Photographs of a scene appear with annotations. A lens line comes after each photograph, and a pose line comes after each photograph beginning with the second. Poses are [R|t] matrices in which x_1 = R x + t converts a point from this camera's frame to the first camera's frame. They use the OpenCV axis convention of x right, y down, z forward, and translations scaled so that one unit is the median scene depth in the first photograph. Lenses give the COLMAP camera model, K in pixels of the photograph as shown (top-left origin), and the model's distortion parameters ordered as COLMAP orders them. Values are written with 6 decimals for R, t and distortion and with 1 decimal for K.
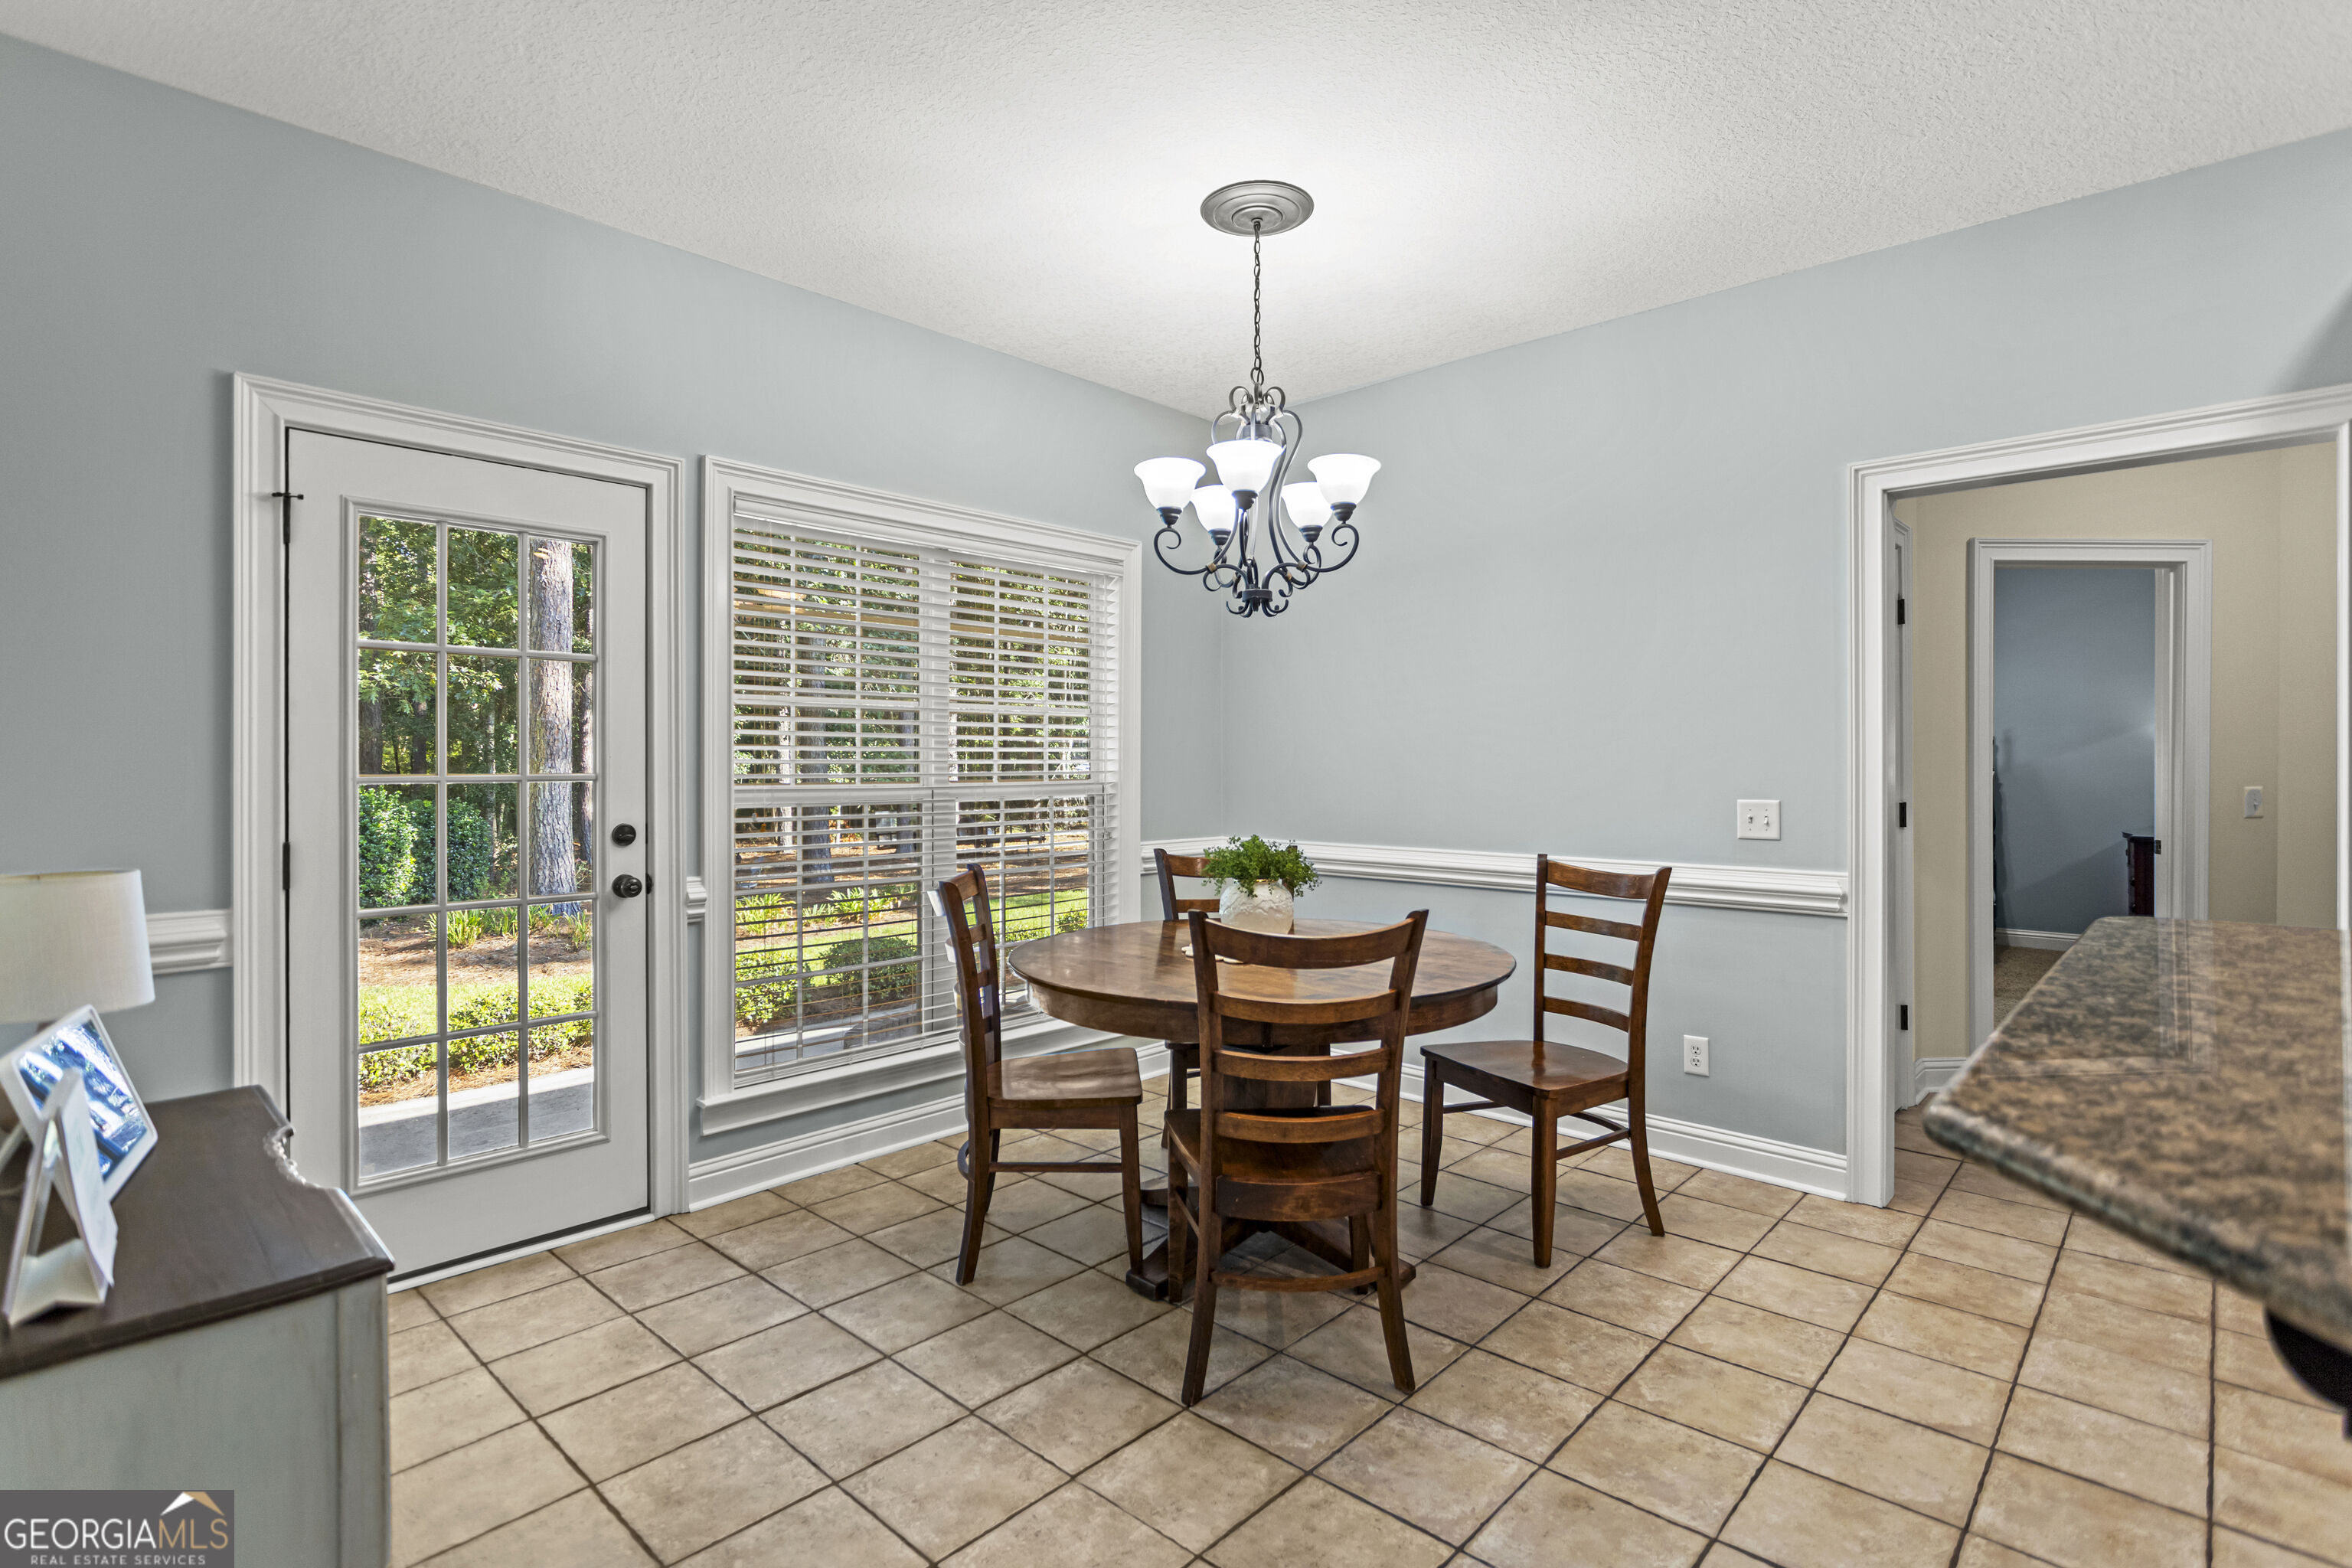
lens RADIAL K [[1143.4, 0, 1185.7], [0, 1143.4, 755.8], [0, 0, 1]] dist [-0.002537, 0.000076]
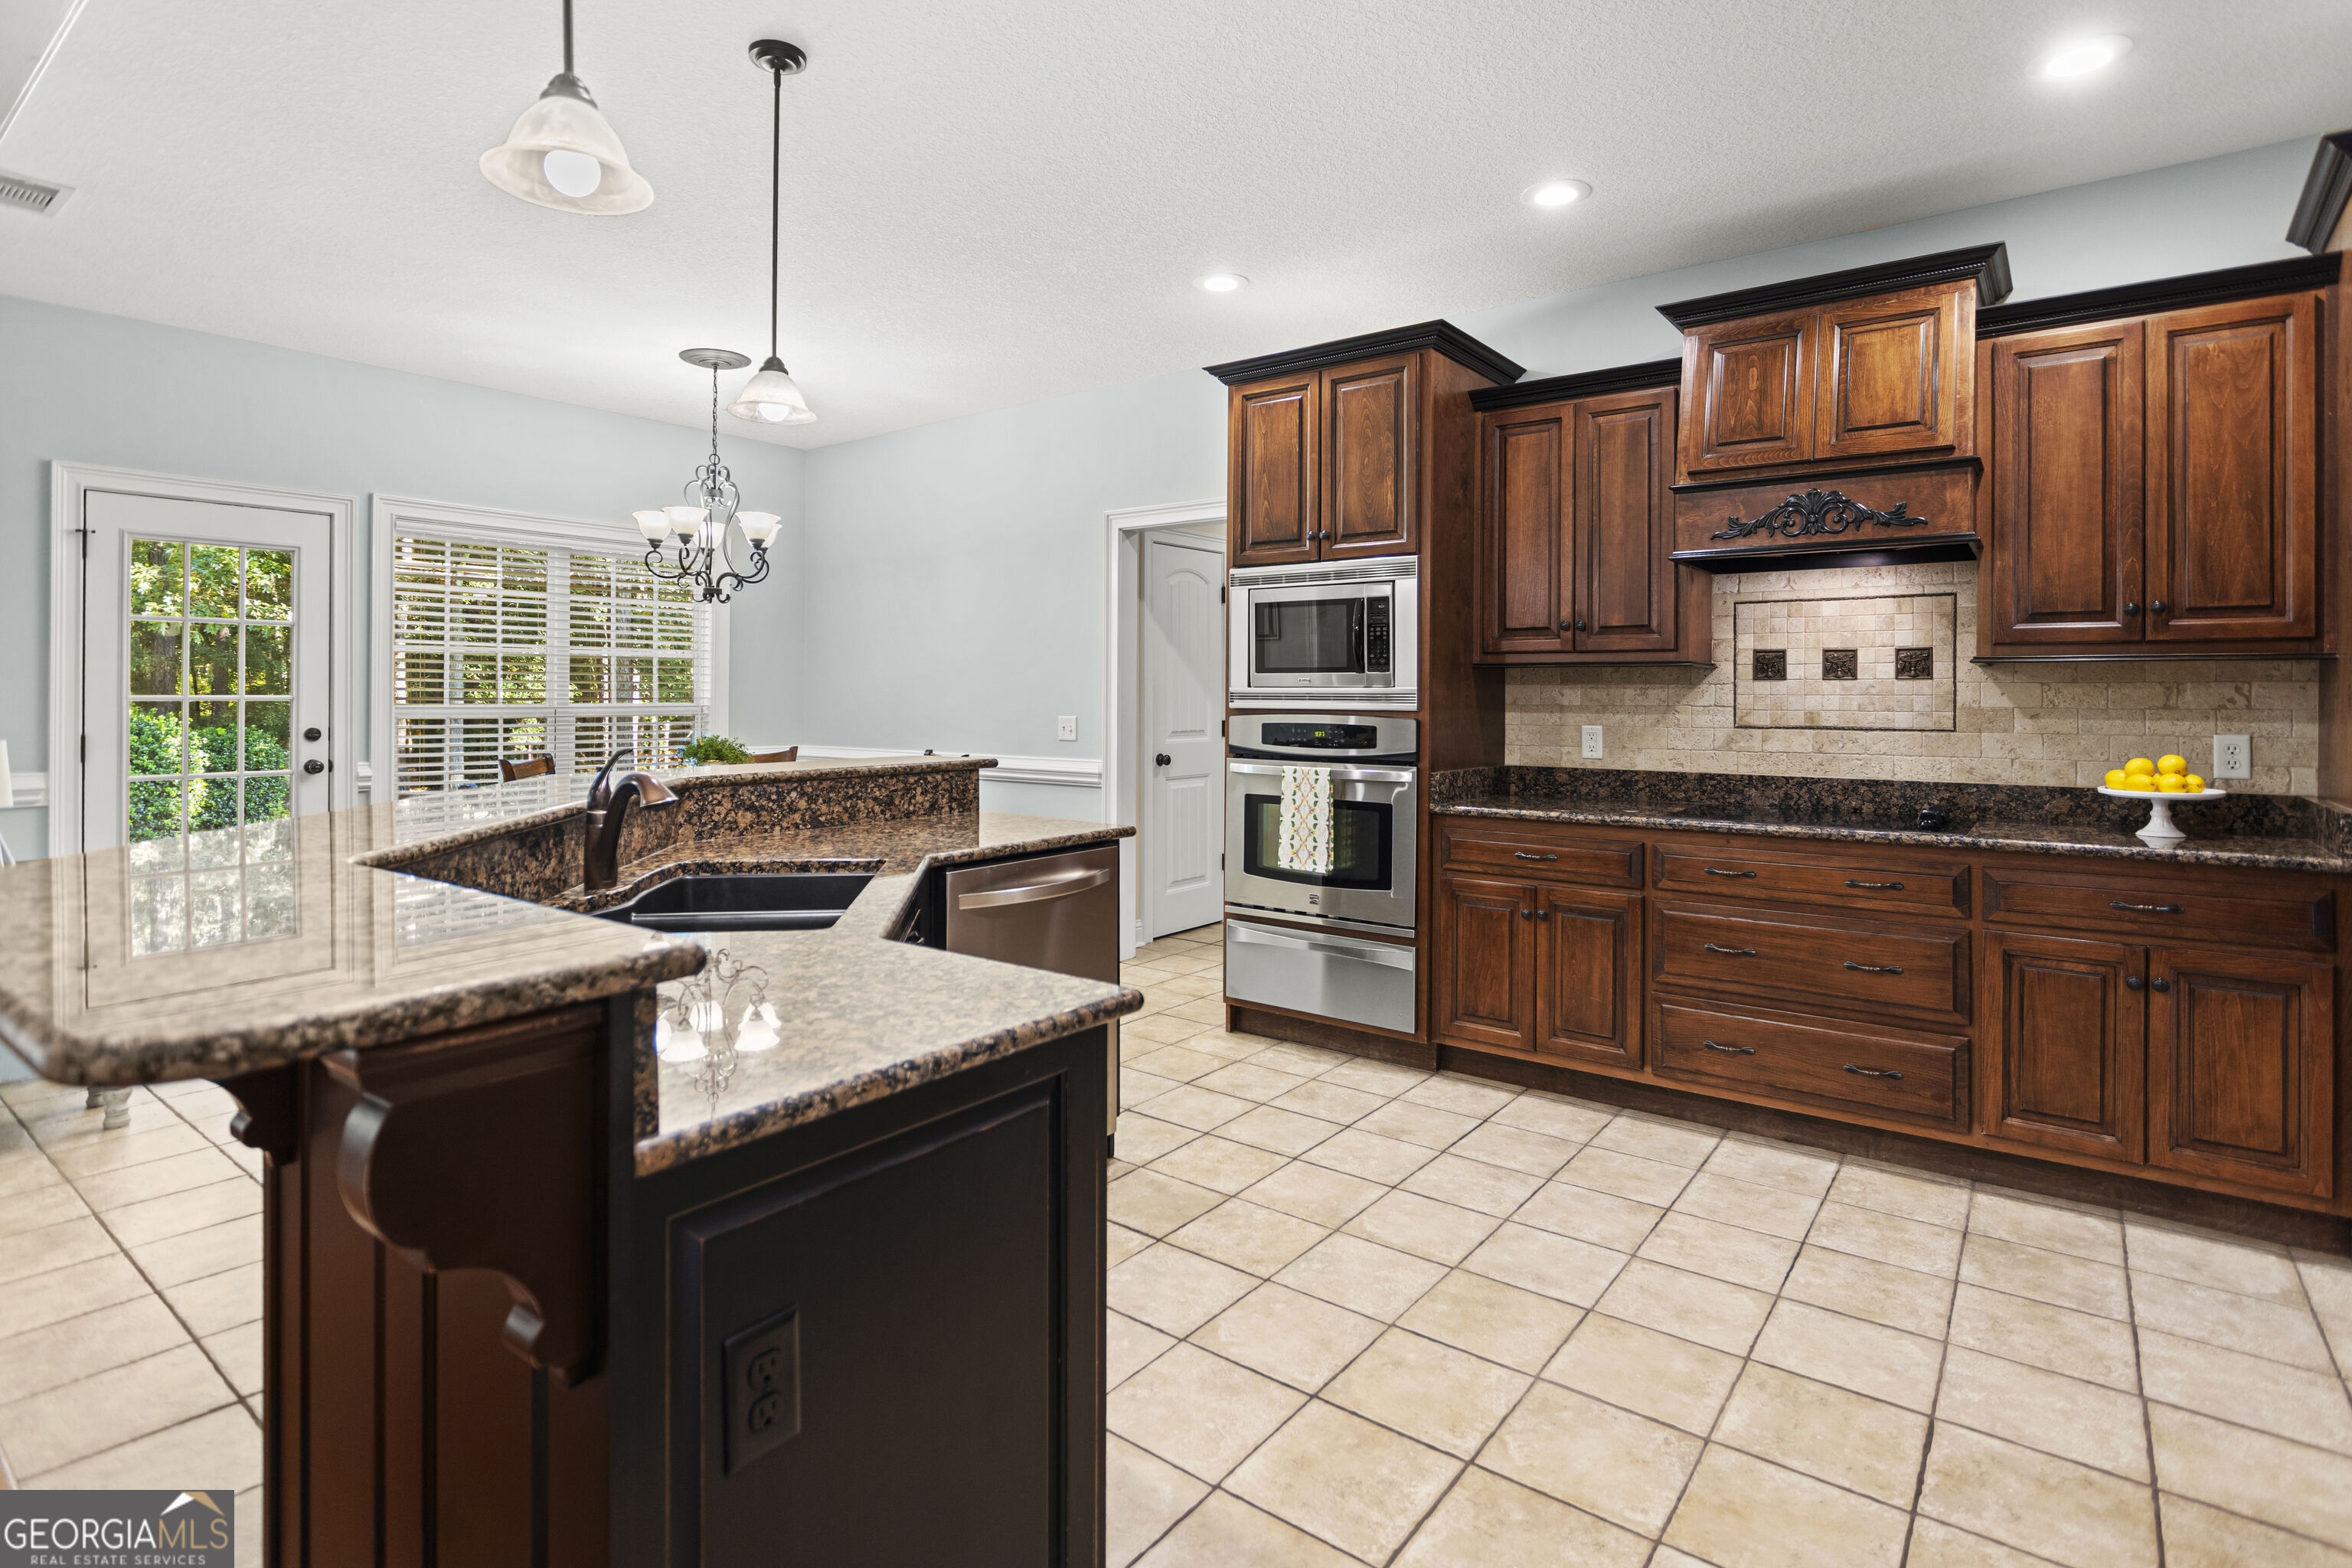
lens RADIAL K [[1168.3, 0, 1180.4], [0, 1168.3, 685.2], [0, 0, 1]] dist [-0.000022, 0.000175]
pose [[0.995604, 0.004848, 0.093539, 0.545481], [-0.004552, 0.999984, -0.003379, 0.000761], [-0.093554, 0.002938, 0.995610, -0.714501]]
